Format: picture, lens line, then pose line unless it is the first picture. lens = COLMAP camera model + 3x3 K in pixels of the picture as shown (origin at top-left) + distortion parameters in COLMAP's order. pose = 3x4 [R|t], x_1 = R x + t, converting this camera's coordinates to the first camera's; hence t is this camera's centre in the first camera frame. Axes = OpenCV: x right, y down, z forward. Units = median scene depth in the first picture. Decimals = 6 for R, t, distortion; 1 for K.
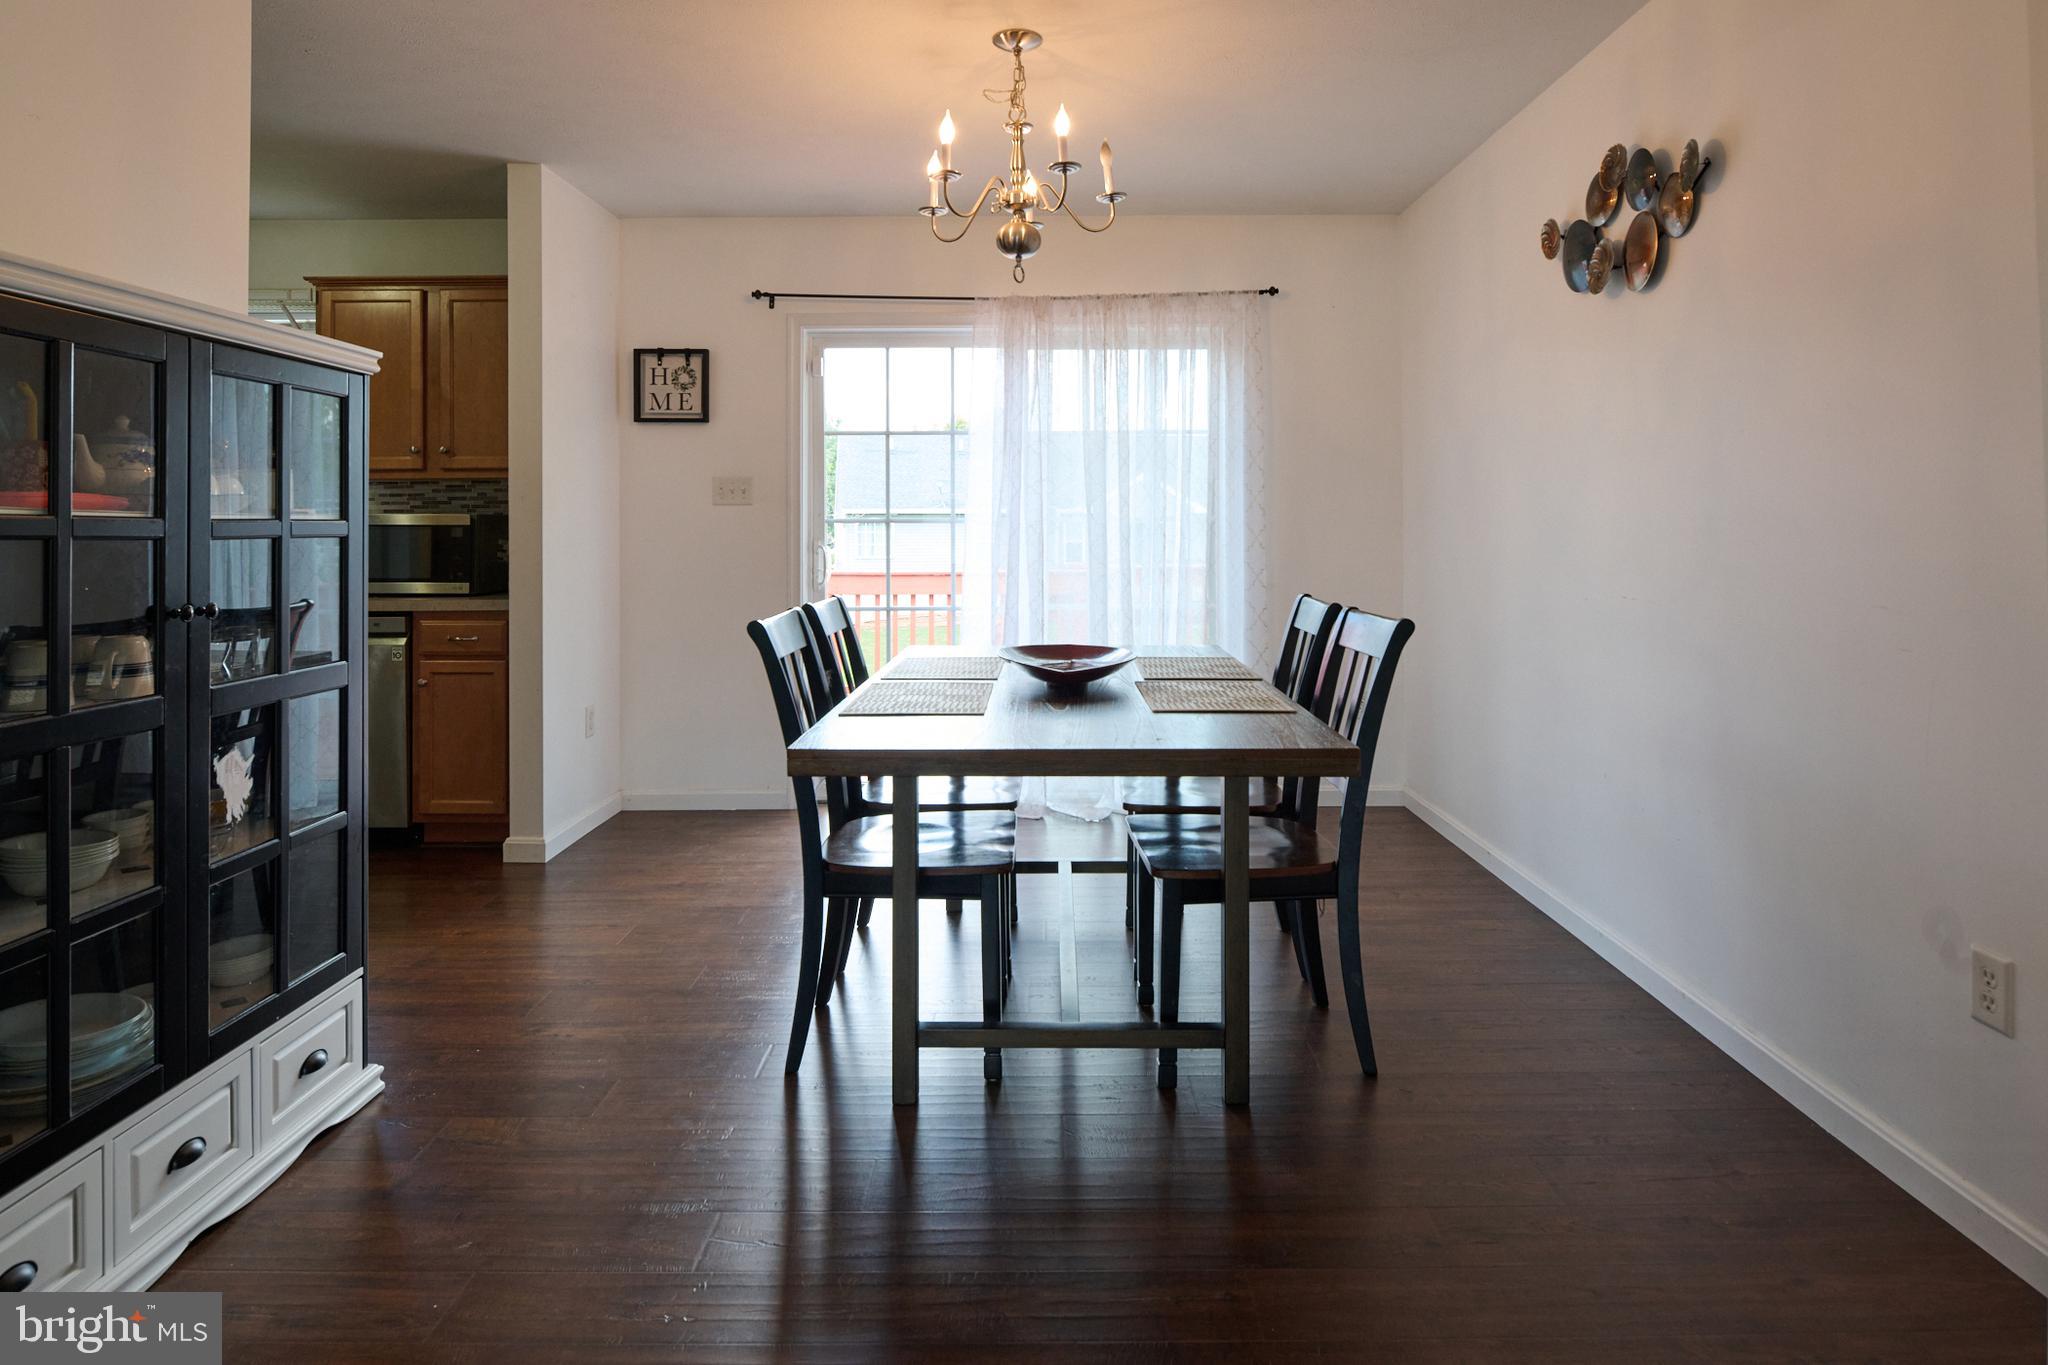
lens RADIAL K [[1131.1, 0, 1041.0], [0, 1131.1, 517.7], [0, 0, 1]] dist [-0.001748, -0.000742]
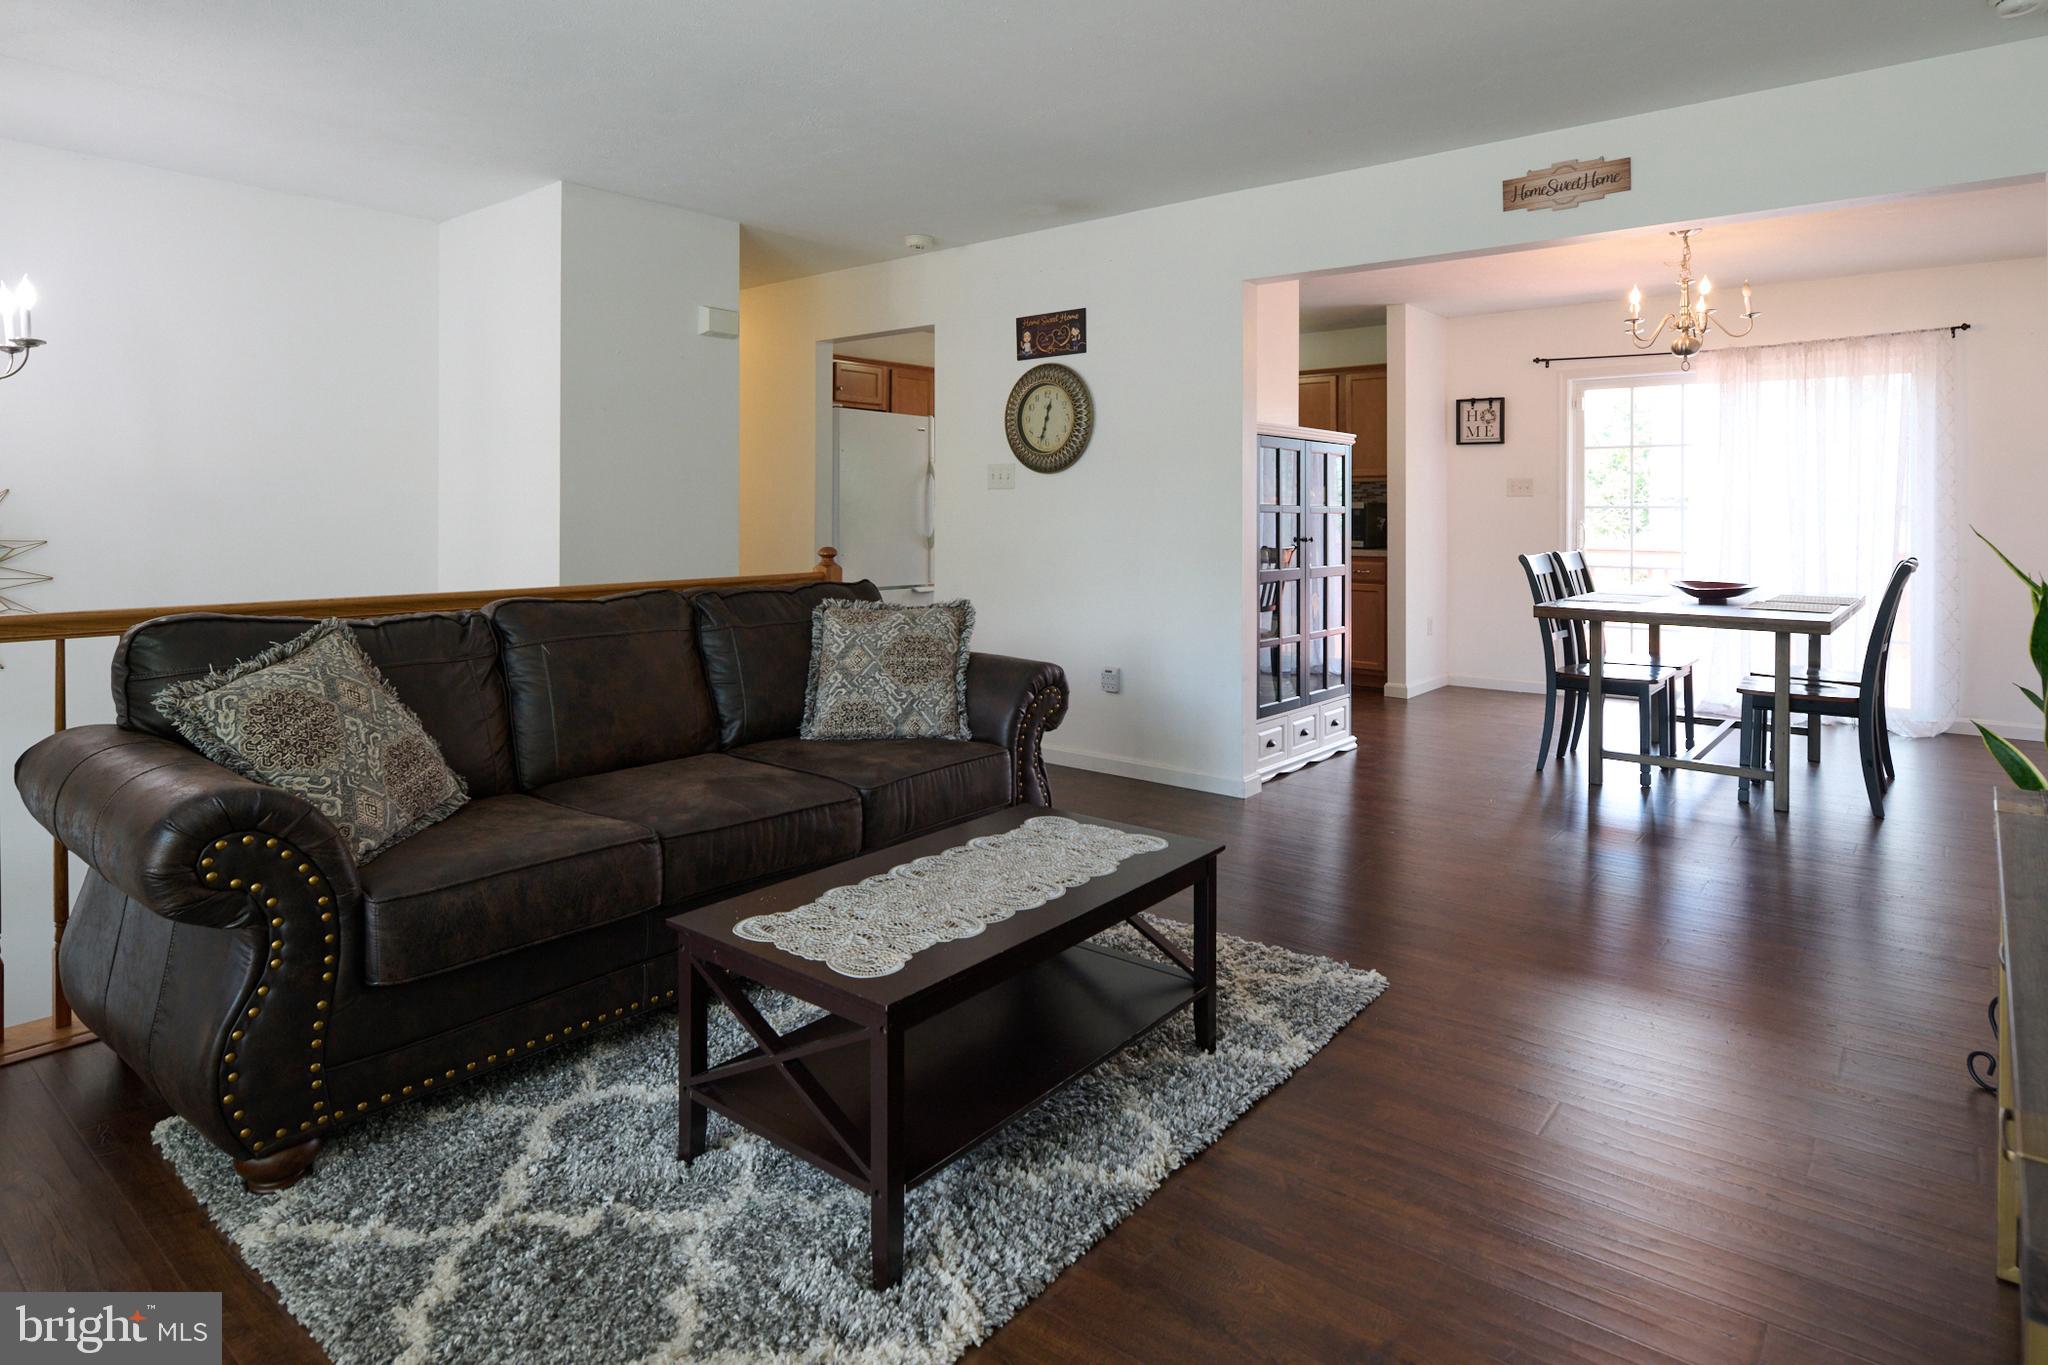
lens RADIAL K [[1131.1, 0, 1041.0], [0, 1131.1, 517.7], [0, 0, 1]] dist [-0.001748, -0.000742]
pose [[0.776811, 0.008889, -0.629671, 0.276324], [0.000417, 0.999893, 0.014631, -0.006908], [0.629734, -0.011628, 0.776724, -0.881662]]
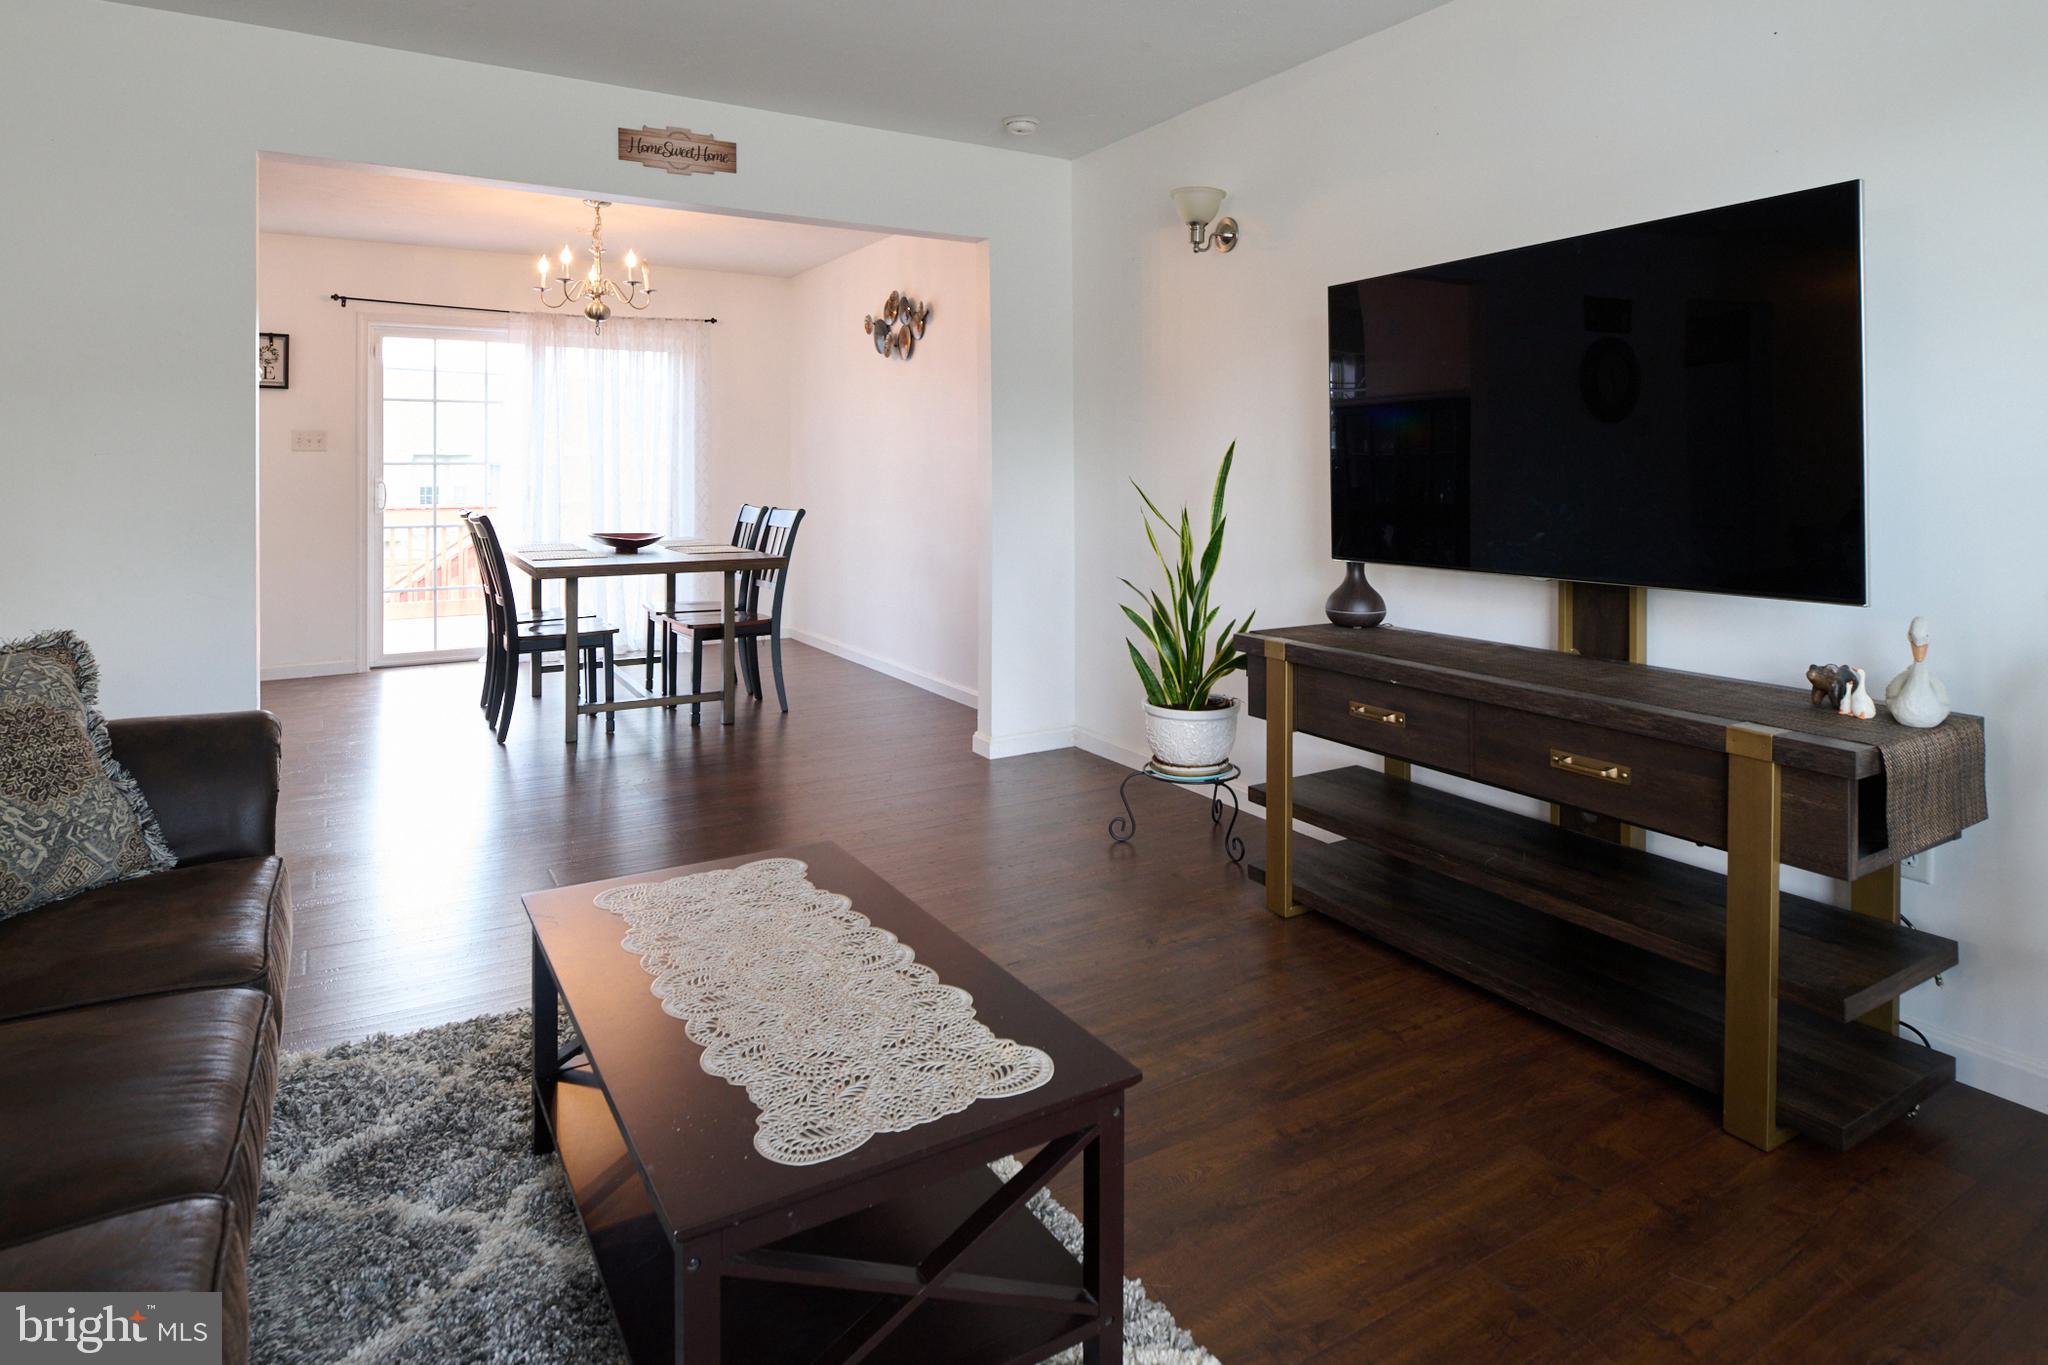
lens RADIAL K [[1150.4, 0, 1029.5], [0, 1150.4, 475.3], [0, 0, 1]] dist [0.001157, -0.000034]
pose [[0.861592, -0.000819, 0.507601, -0.327144], [-0.006428, 0.999901, 0.012524, -0.006633], [-0.507561, -0.014054, 0.861501, -0.875407]]
